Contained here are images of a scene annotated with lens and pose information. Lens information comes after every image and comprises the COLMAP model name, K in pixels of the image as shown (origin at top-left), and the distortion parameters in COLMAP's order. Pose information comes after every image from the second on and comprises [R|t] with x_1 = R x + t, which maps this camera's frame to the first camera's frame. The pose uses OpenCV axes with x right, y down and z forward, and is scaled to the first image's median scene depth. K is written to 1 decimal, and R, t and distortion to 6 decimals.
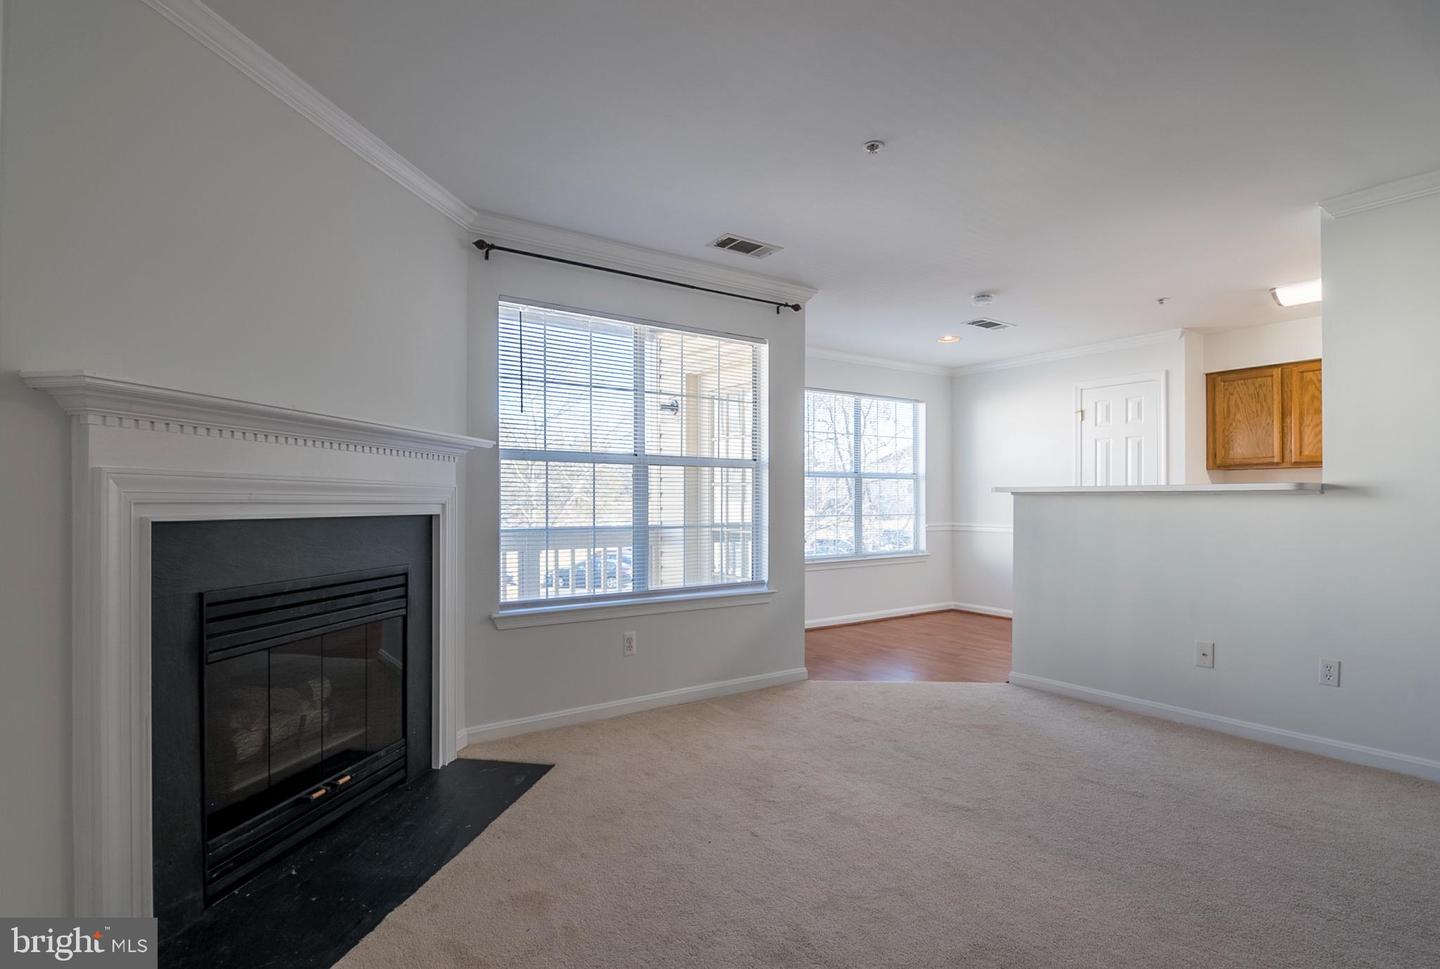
lens RADIAL K [[709.2, 0, 730.8], [0, 709.2, 501.6], [0, 0, 1]] dist [0.005041, -0.008228]
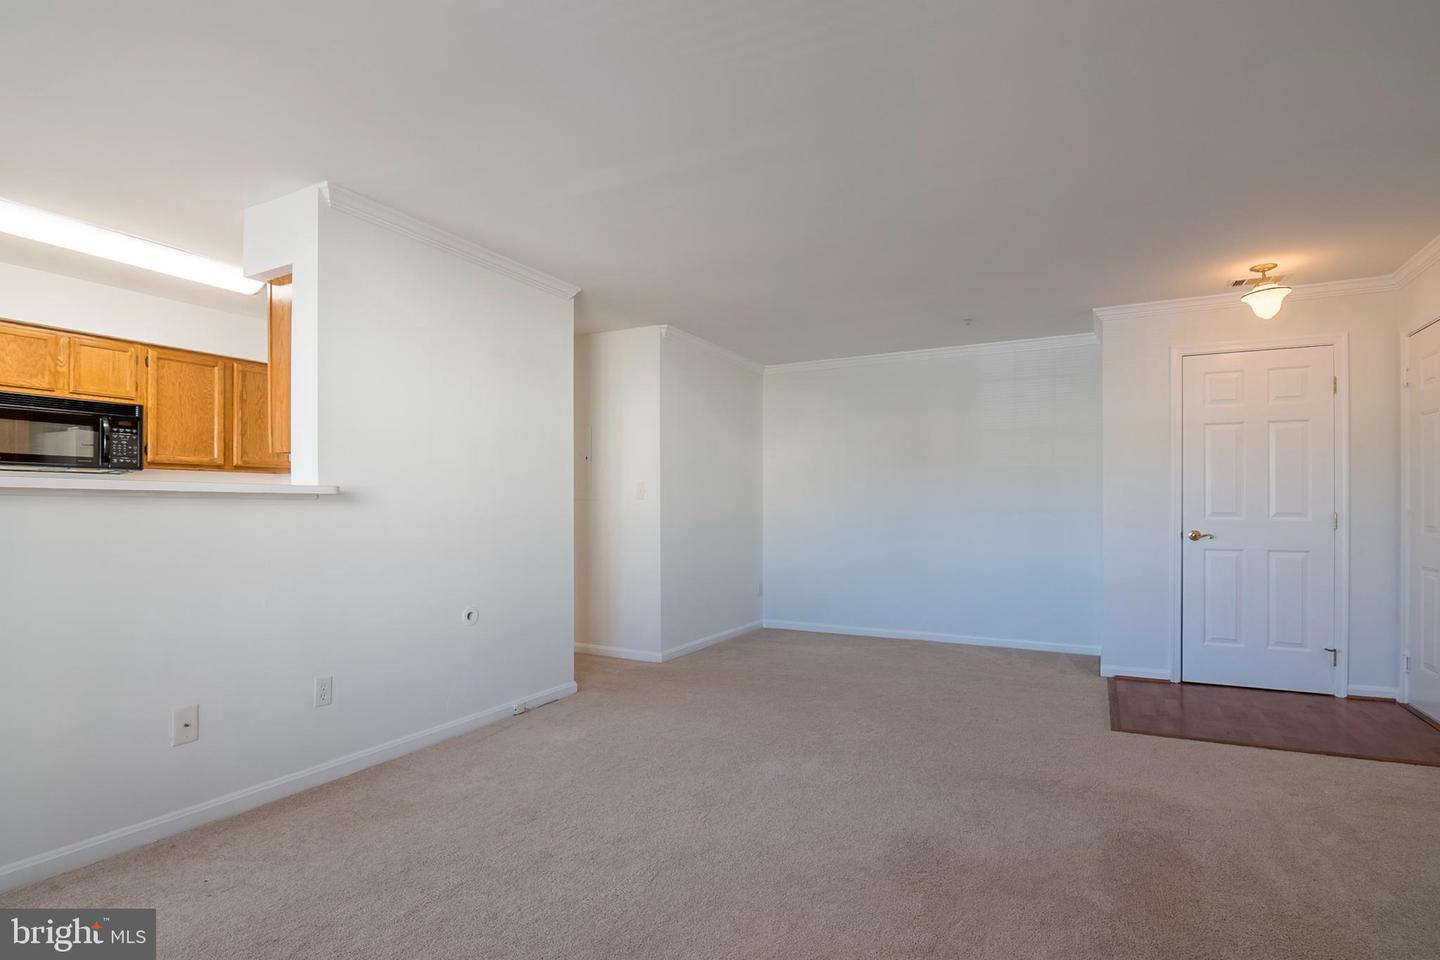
lens RADIAL K [[709.2, 0, 732.6], [0, 709.2, 506.9], [0, 0, 1]] dist [0.005041, -0.008228]
pose [[-0.453757, 0.002432, 0.891122, -0.225223], [0.002183, 0.999996, -0.001618, 0.001777], [-0.891123, 0.001211, -0.453761, 0.944686]]
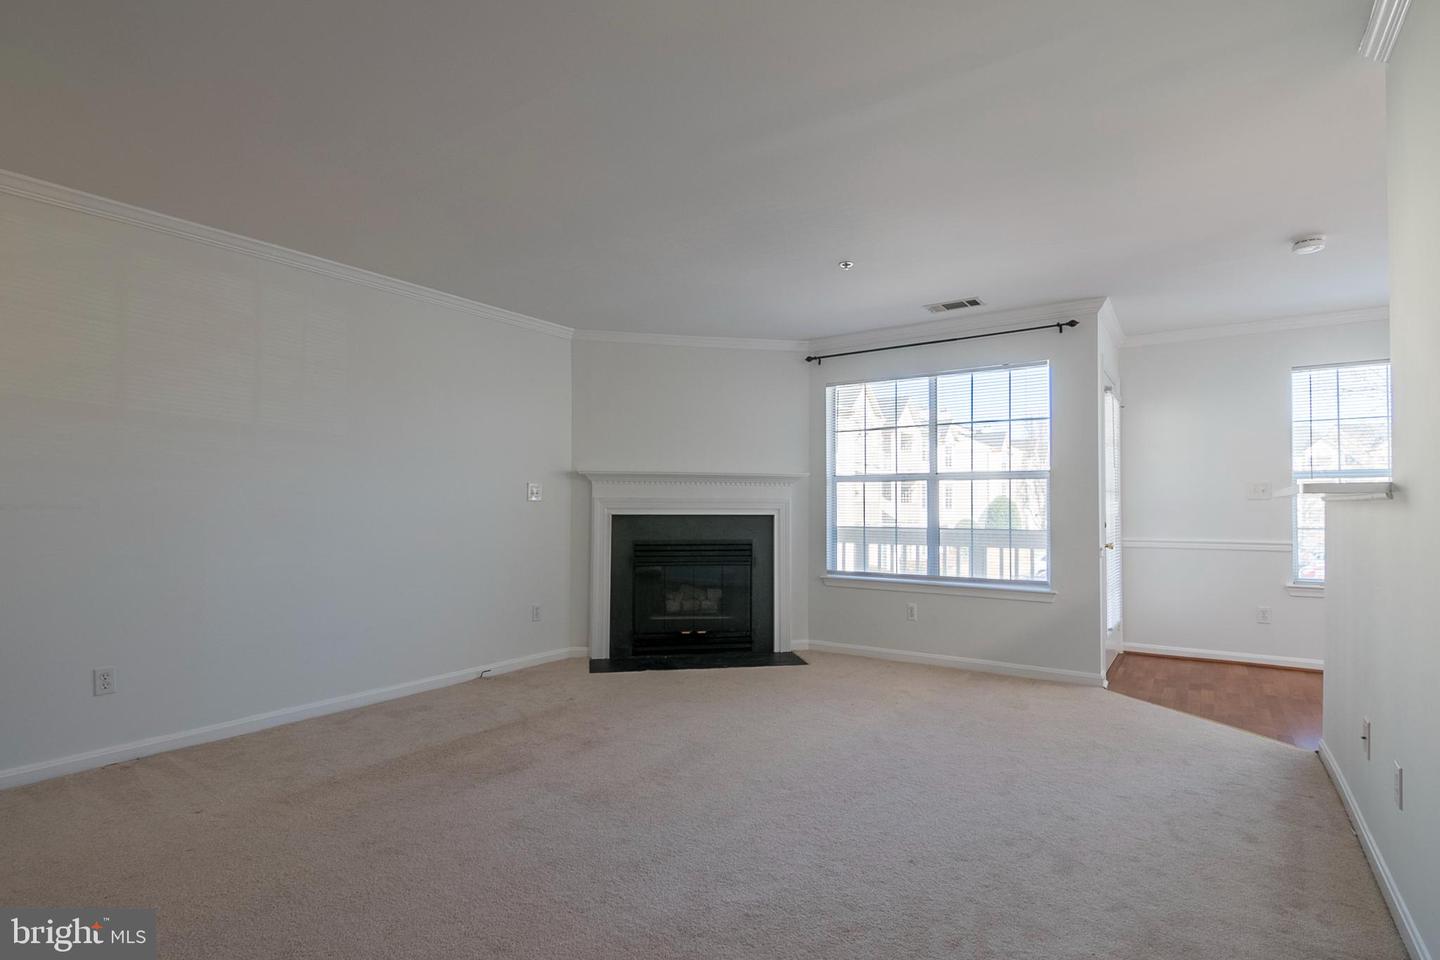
lens RADIAL K [[709.2, 0, 728.8], [0, 709.2, 492.8], [0, 0, 1]] dist [0.005041, -0.008228]
pose [[0.348915, -0.018913, -0.936963, 1.236915], [-0.001316, 0.999785, -0.020670, -0.001635], [0.937153, 0.008445, 0.348815, 0.227638]]
